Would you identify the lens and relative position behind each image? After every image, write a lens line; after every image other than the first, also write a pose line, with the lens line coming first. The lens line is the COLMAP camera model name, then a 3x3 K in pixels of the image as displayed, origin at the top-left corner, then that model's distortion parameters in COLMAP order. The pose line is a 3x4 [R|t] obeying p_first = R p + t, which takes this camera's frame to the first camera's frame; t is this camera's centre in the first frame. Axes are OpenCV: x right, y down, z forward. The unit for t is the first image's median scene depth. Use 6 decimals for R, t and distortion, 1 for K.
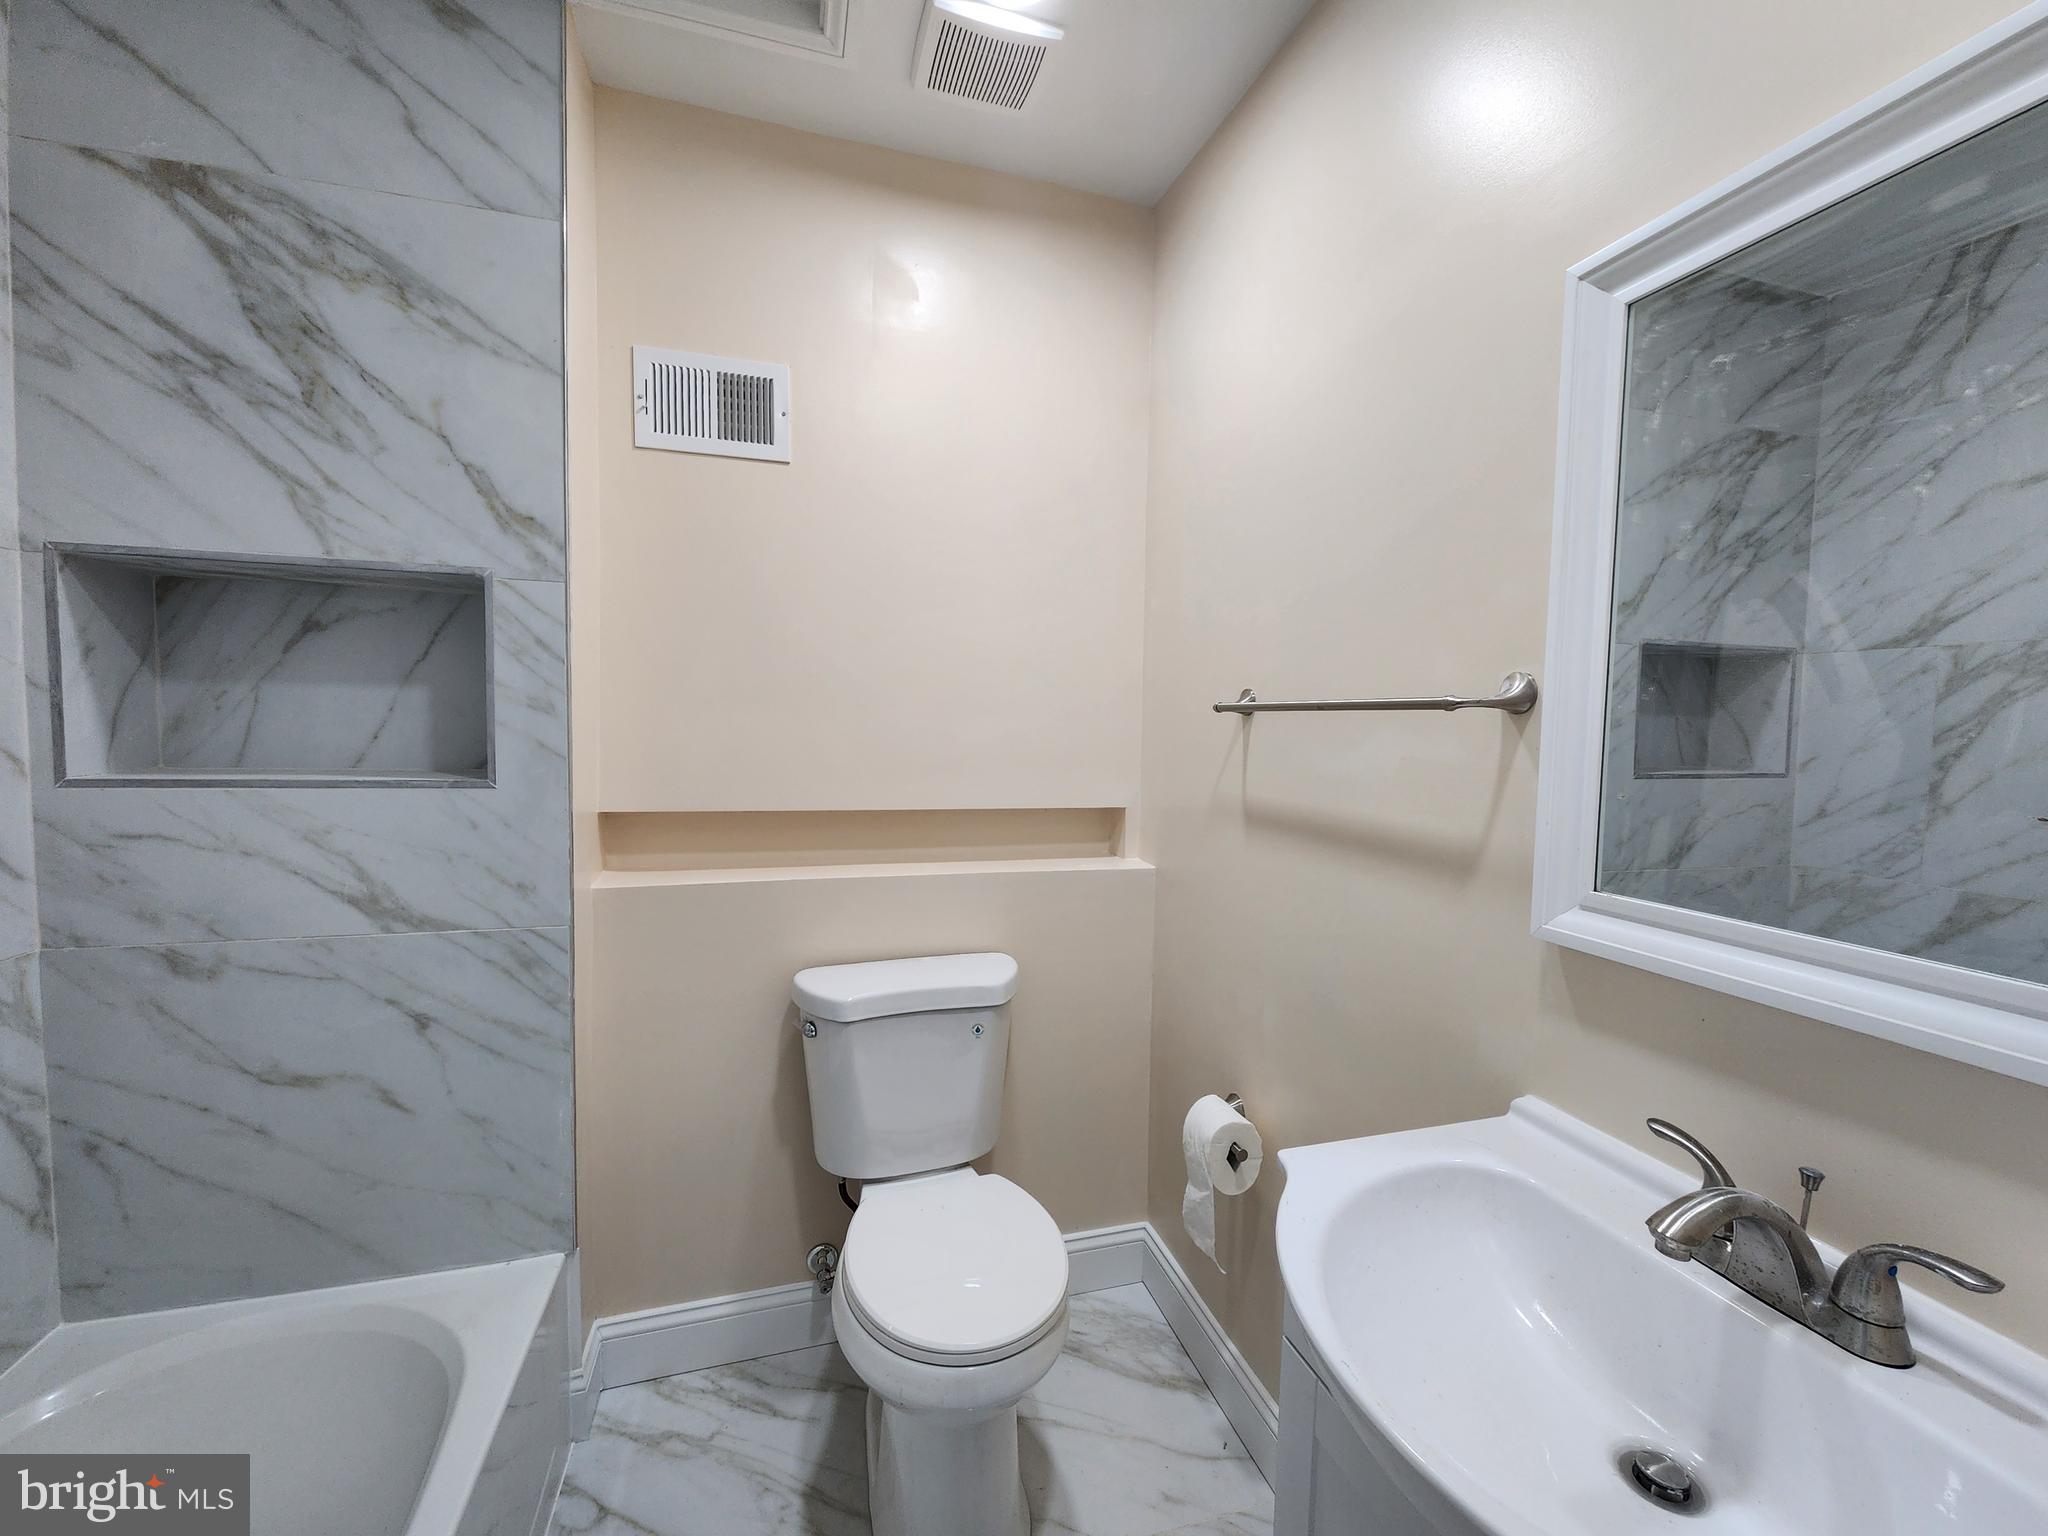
lens RADIAL K [[848.6, 0, 1027.4], [0, 848.6, 766.2], [0, 0, 1]] dist [0.006040, -0.004076]
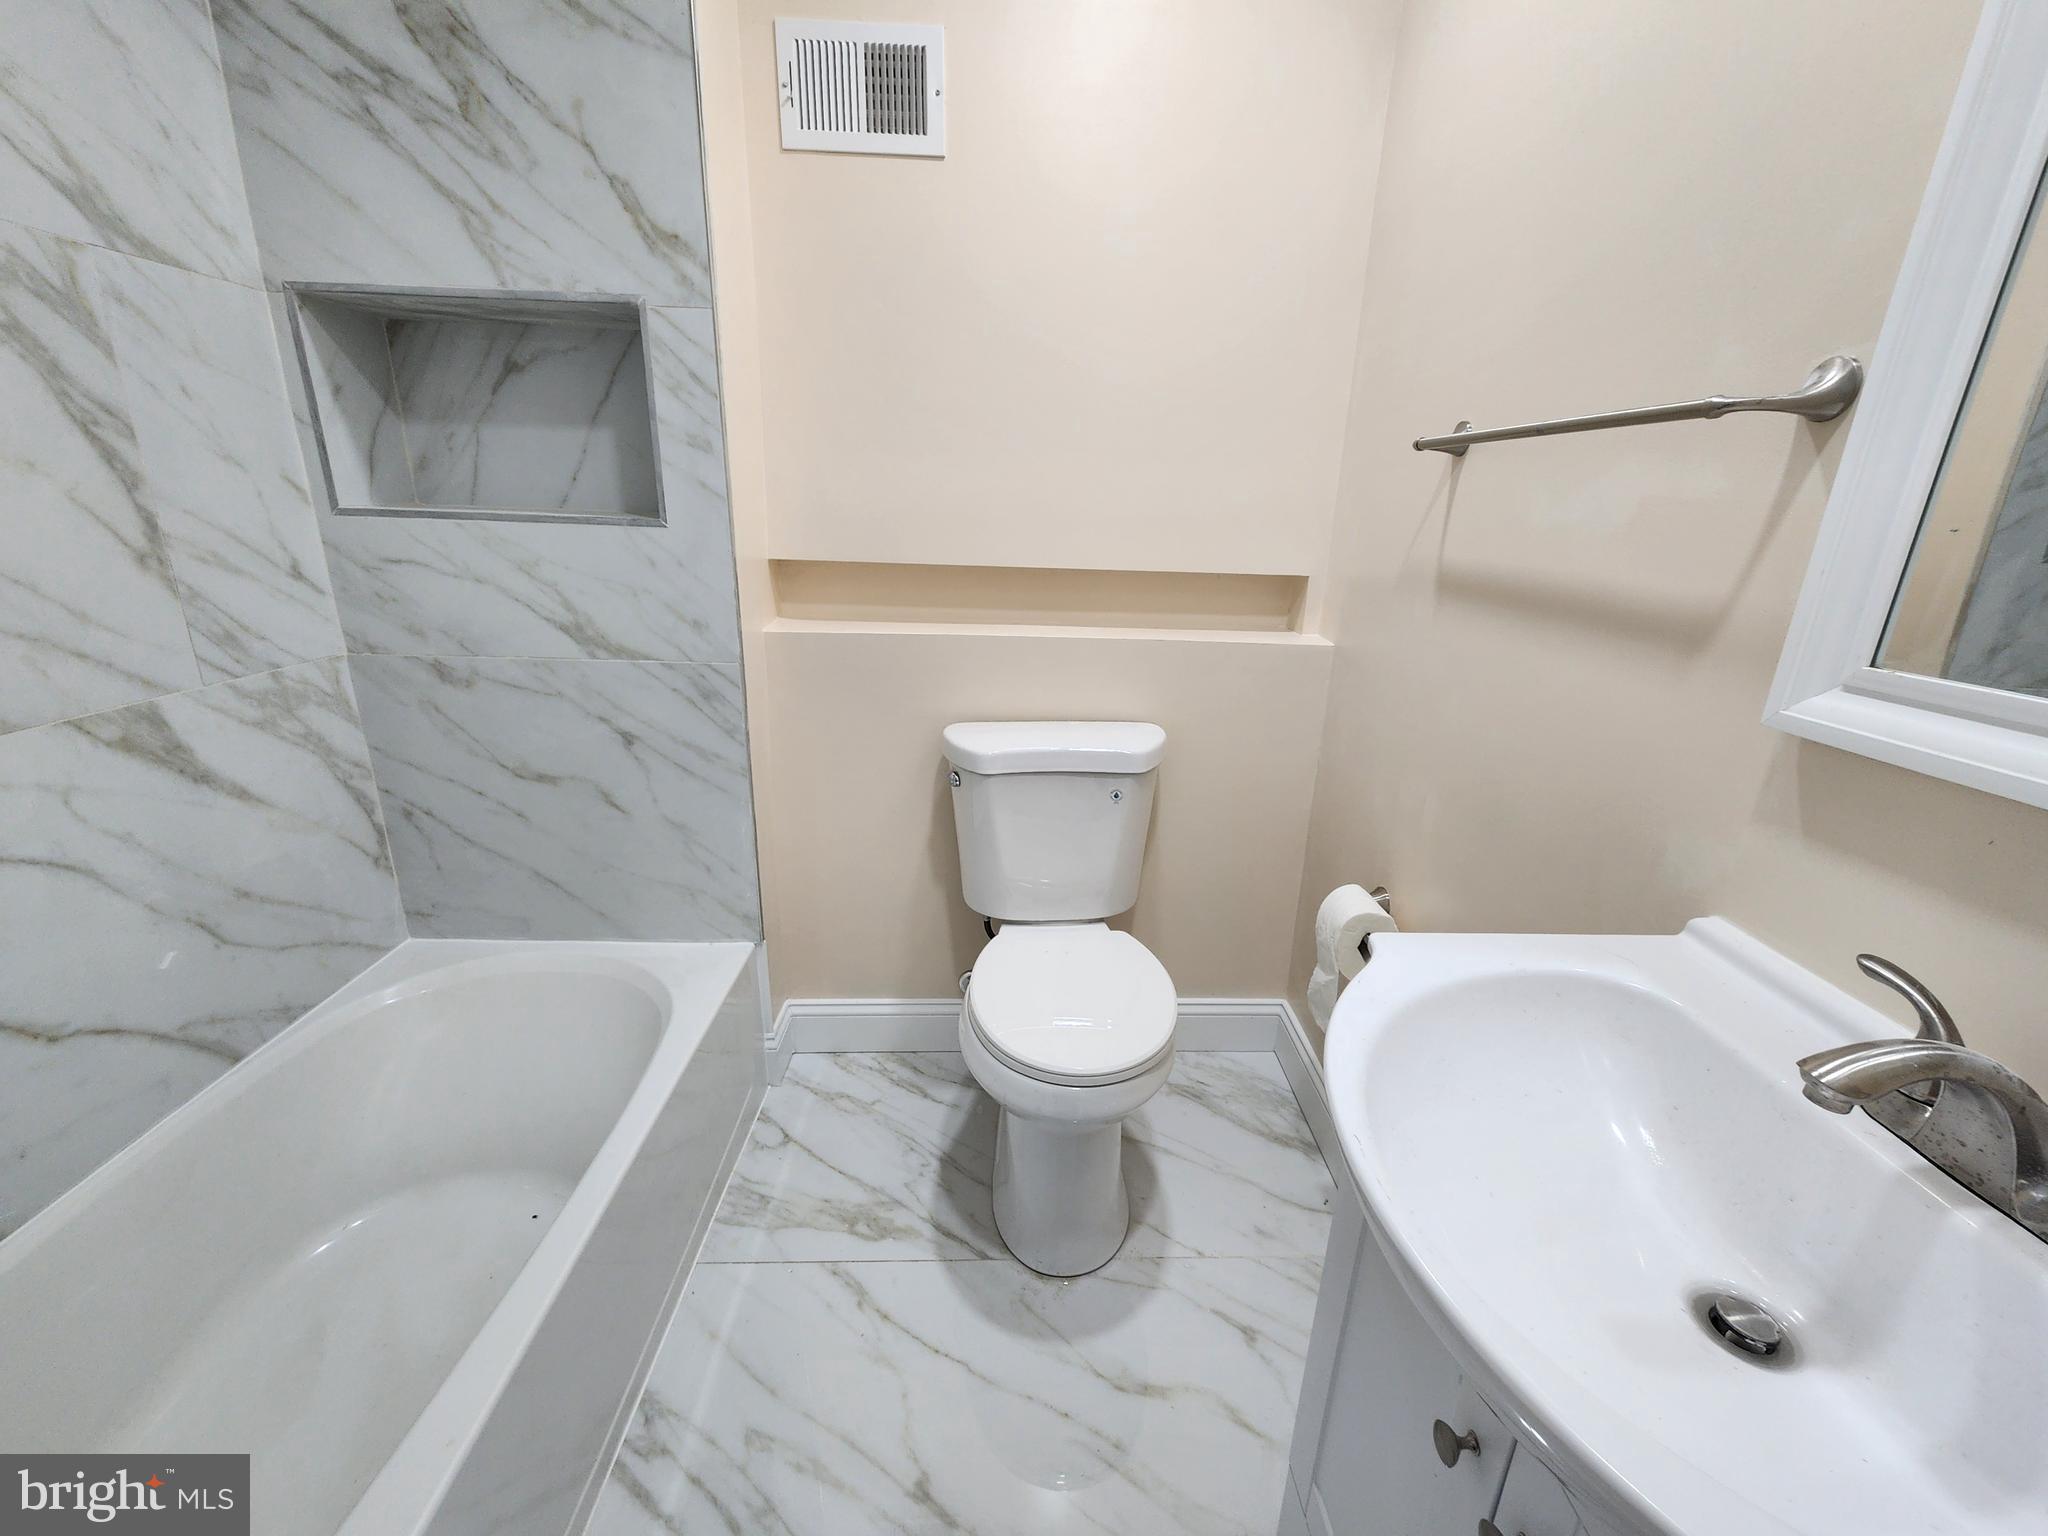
lens RADIAL K [[848.6, 0, 1027.4], [0, 848.6, 766.2], [0, 0, 1]] dist [0.006040, -0.004076]
pose [[0.965897, 0.089262, -0.243052, 0.088535], [-0.027432, 0.968693, 0.246741, 0.041115], [0.257468, -0.231659, 0.938107, 0.060641]]
